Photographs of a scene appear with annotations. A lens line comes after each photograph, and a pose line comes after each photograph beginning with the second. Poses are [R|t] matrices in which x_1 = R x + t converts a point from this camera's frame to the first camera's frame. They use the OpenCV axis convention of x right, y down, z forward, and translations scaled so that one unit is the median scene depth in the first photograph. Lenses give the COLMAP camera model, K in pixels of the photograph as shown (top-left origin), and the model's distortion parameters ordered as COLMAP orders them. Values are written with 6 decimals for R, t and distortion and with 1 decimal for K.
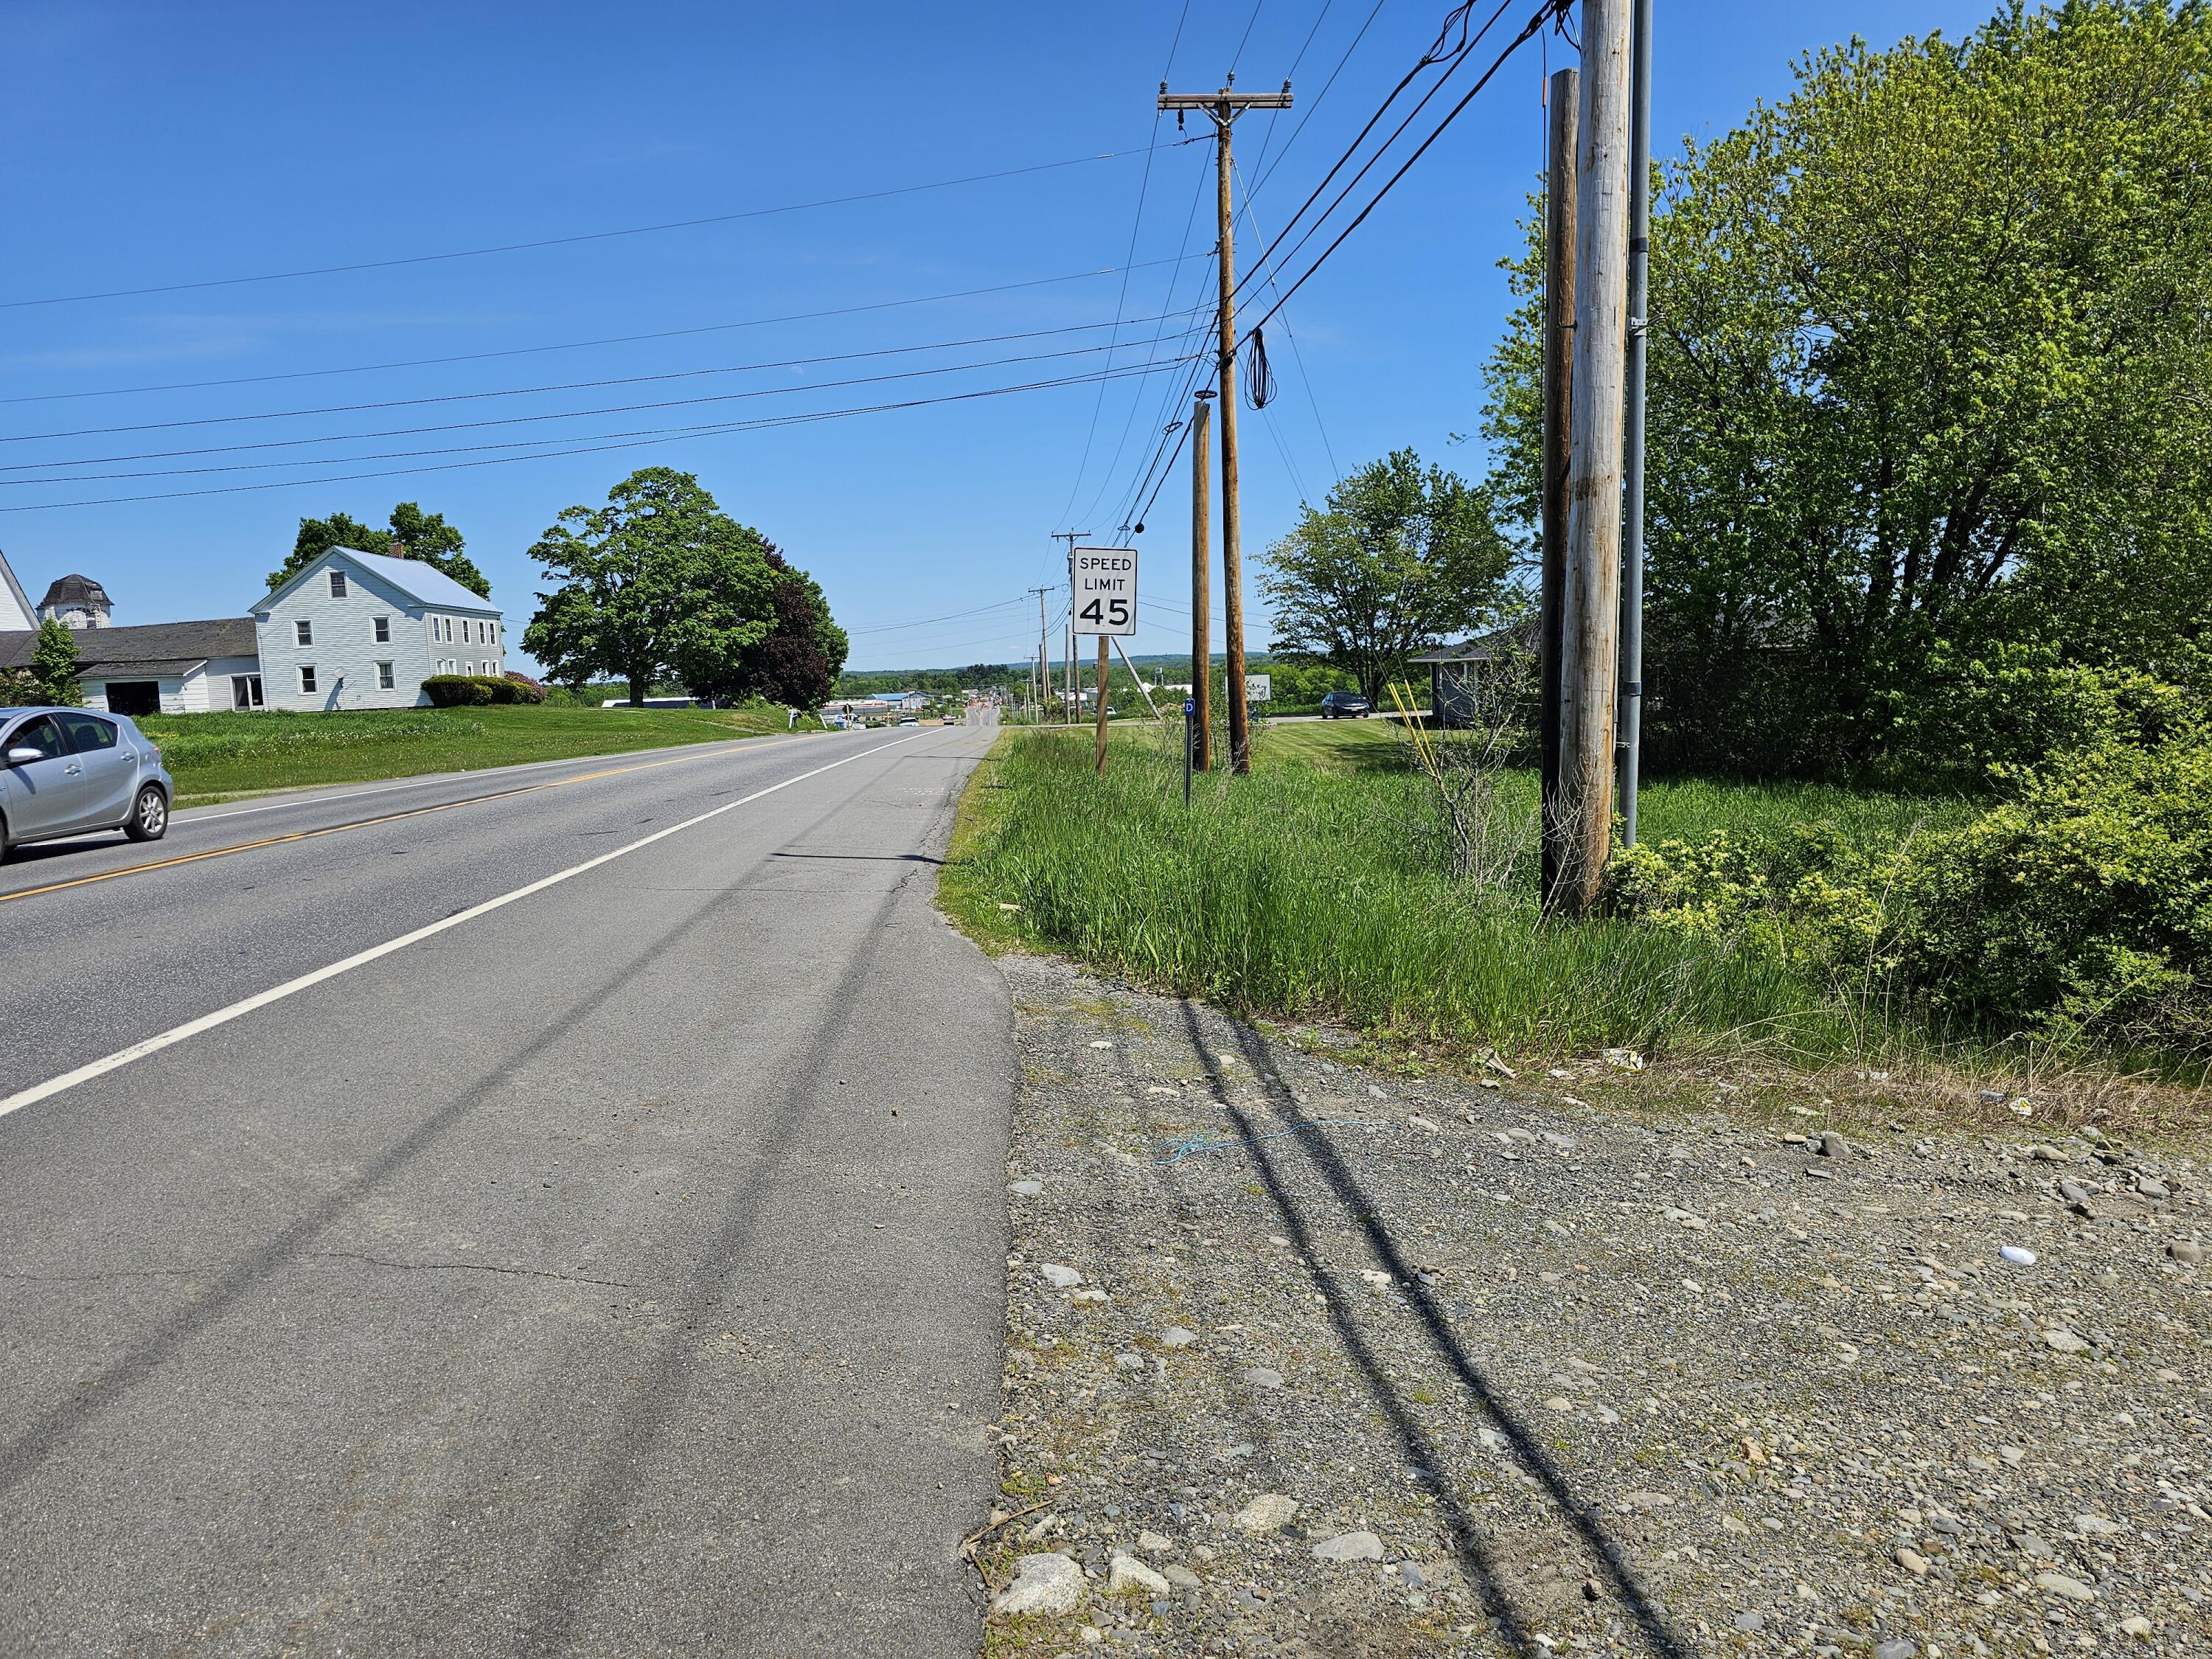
lens RADIAL K [[1473.8, 0, 1104.7], [0, 1473.8, 830.2], [0, 0, 1]] dist [0.002466, -0.001800]
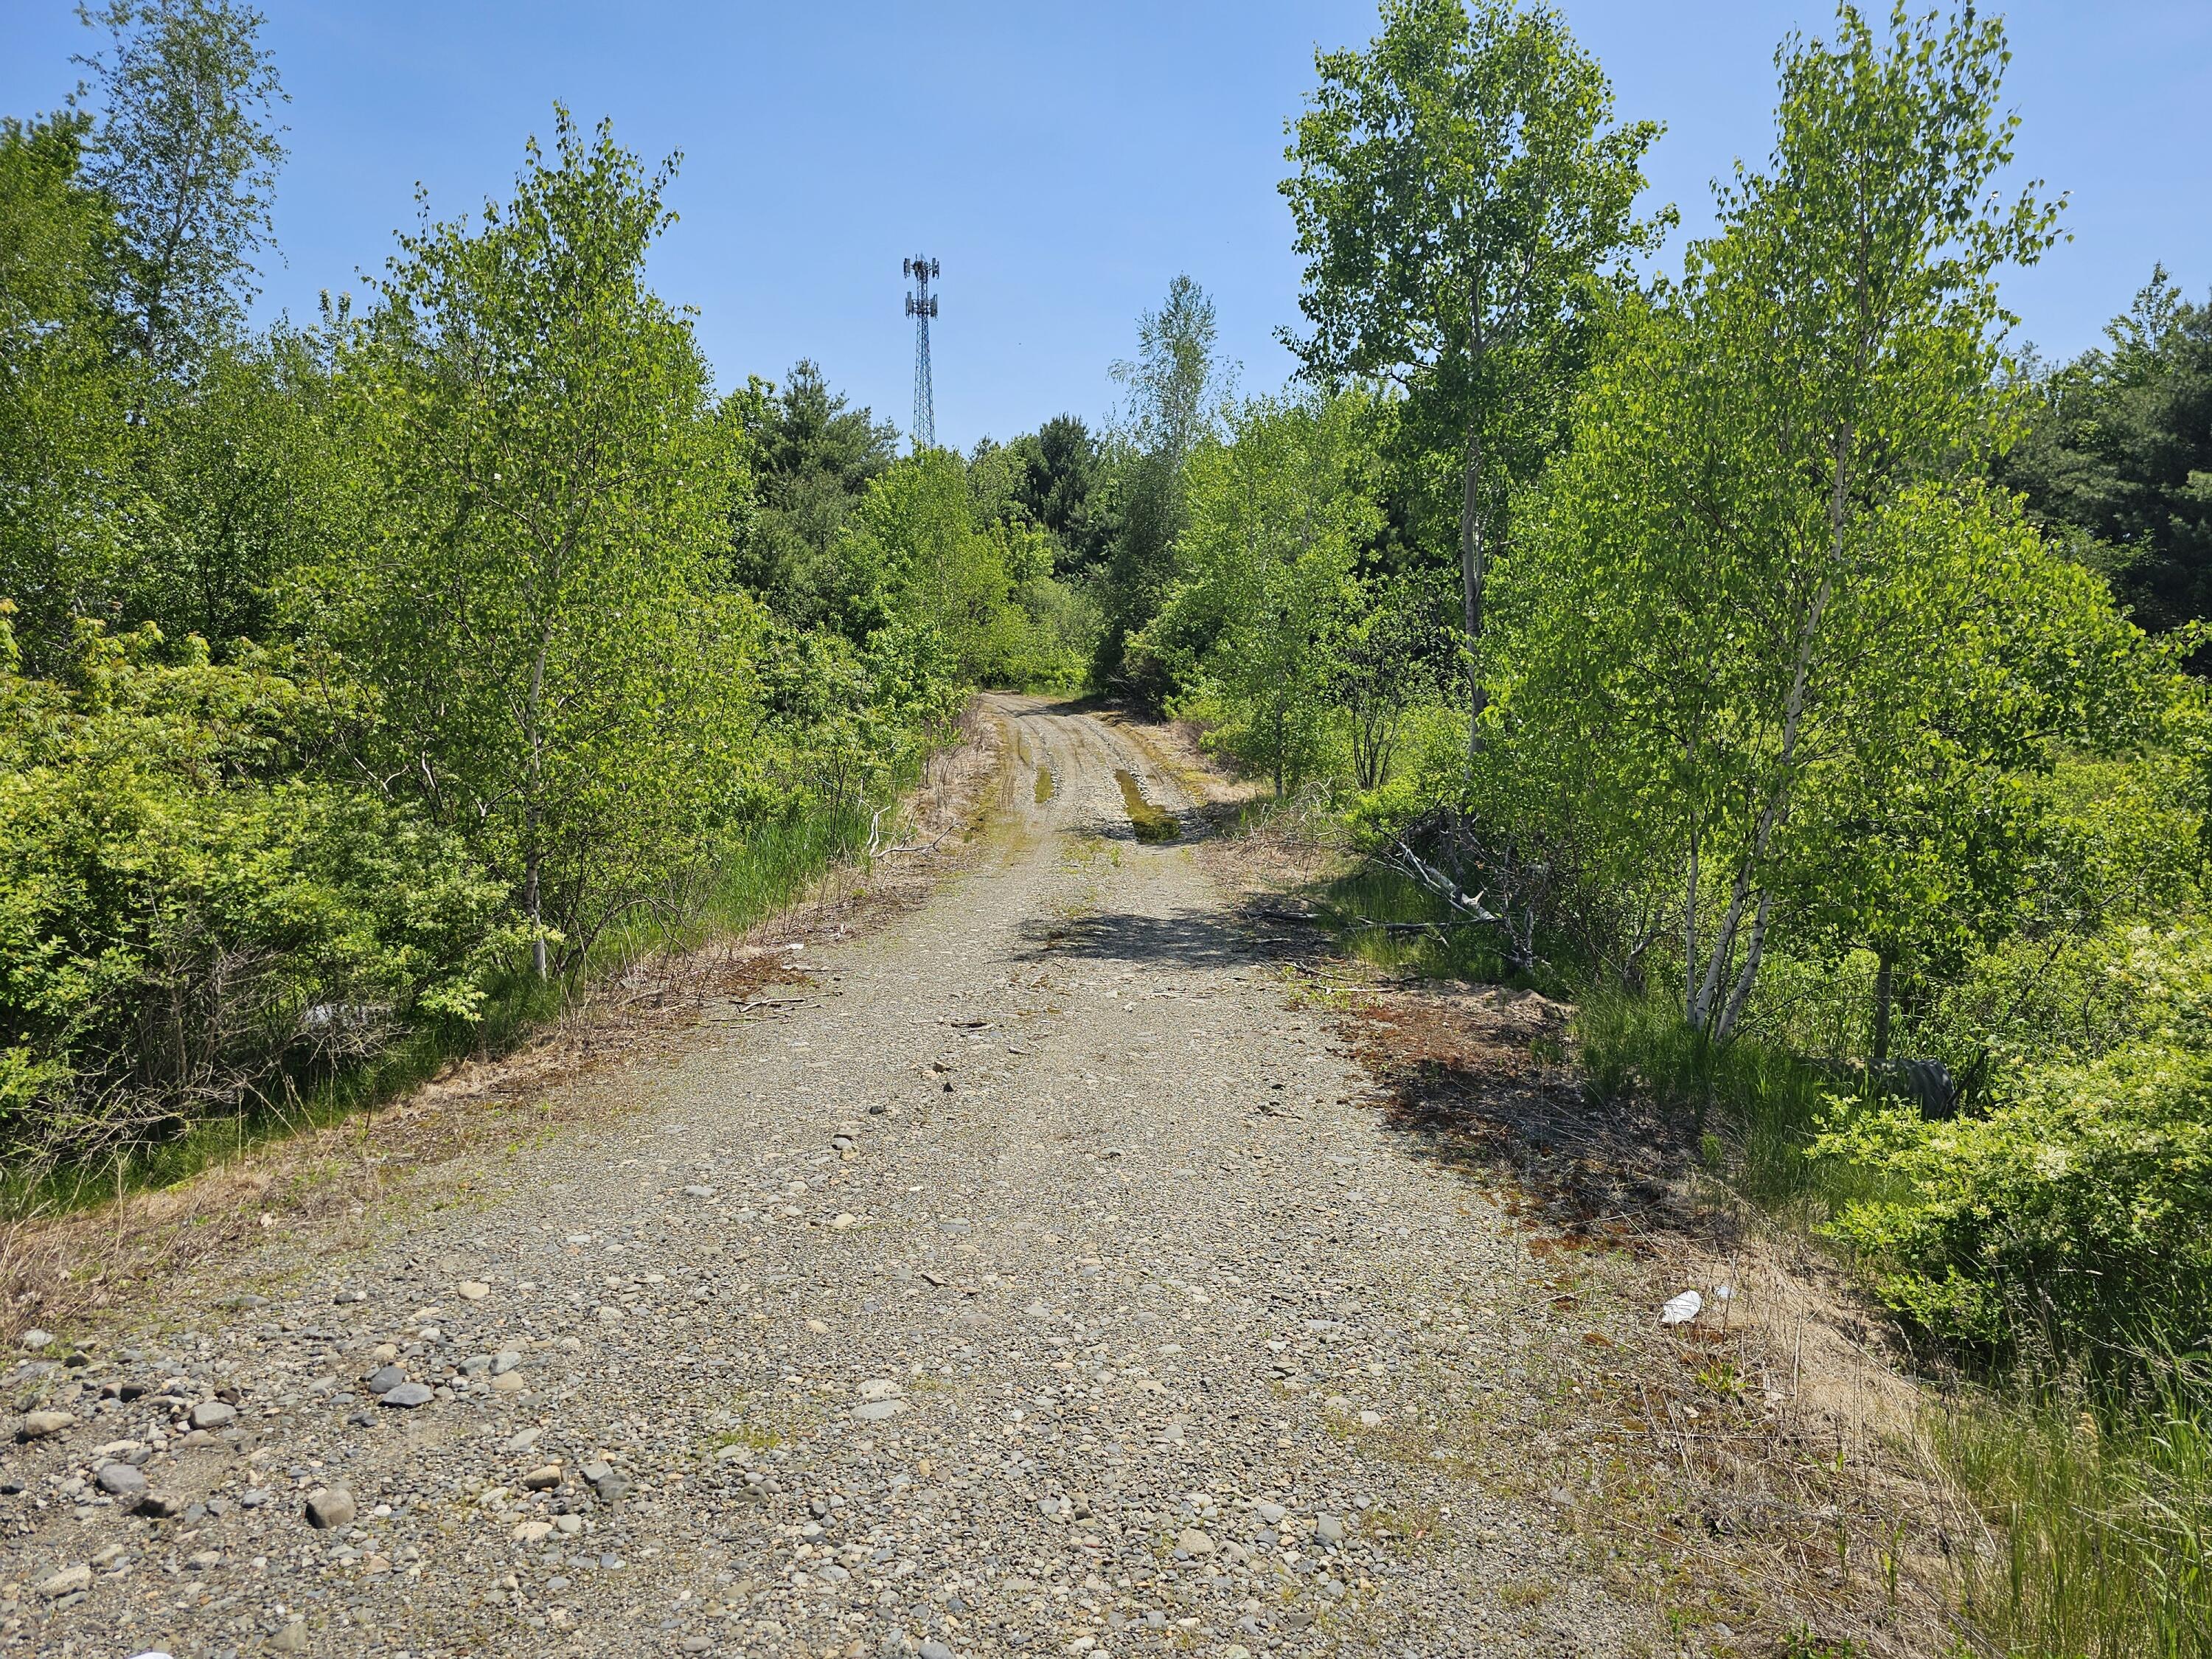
lens RADIAL K [[1473.8, 0, 1103.8], [0, 1473.8, 831.0], [0, 0, 1]] dist [0.002466, -0.001800]
pose [[0.187183, -0.075671, 0.979406, 0.116122], [0.077588, 0.995053, 0.062051, -0.035926], [-0.979256, 0.064375, 0.192128, 0.390132]]
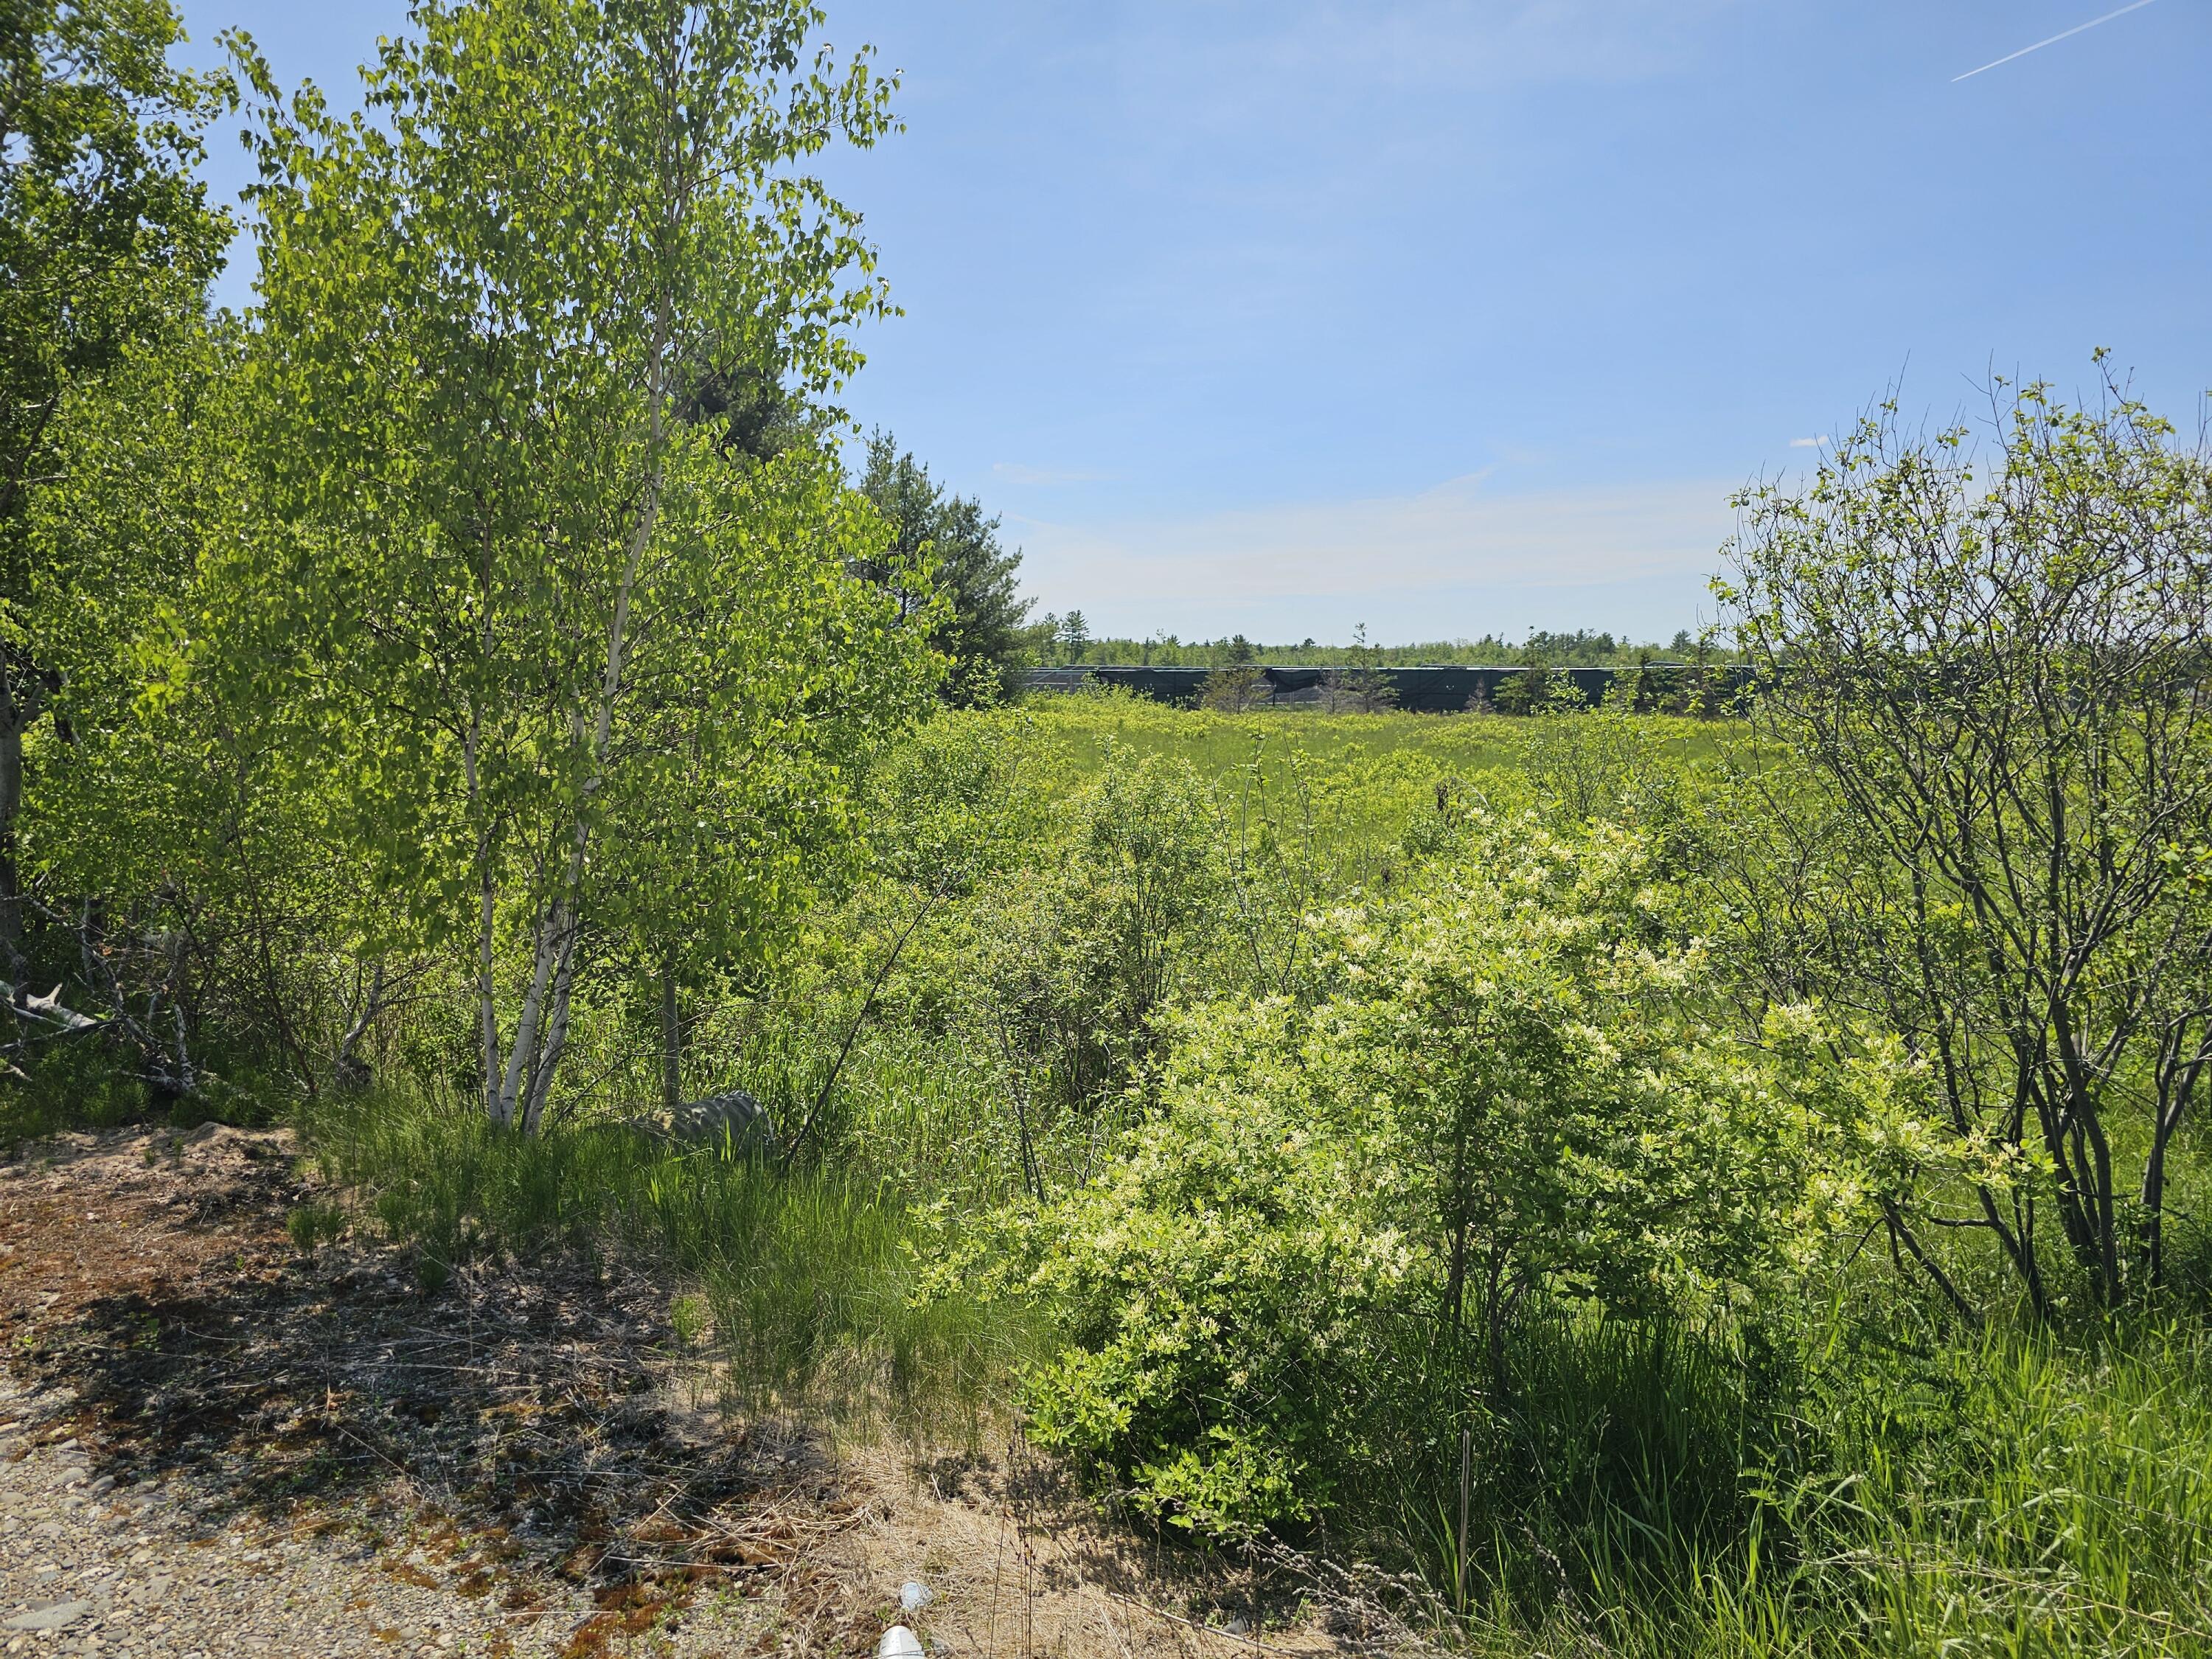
lens RADIAL K [[1473.8, 0, 1109.3], [0, 1473.8, 828.2], [0, 0, 1]] dist [0.002466, -0.001800]
pose [[-0.683092, -0.031941, 0.729634, 0.523925], [0.091821, 0.987360, 0.129188, -0.019681], [-0.724537, 0.155243, -0.671525, 0.467238]]
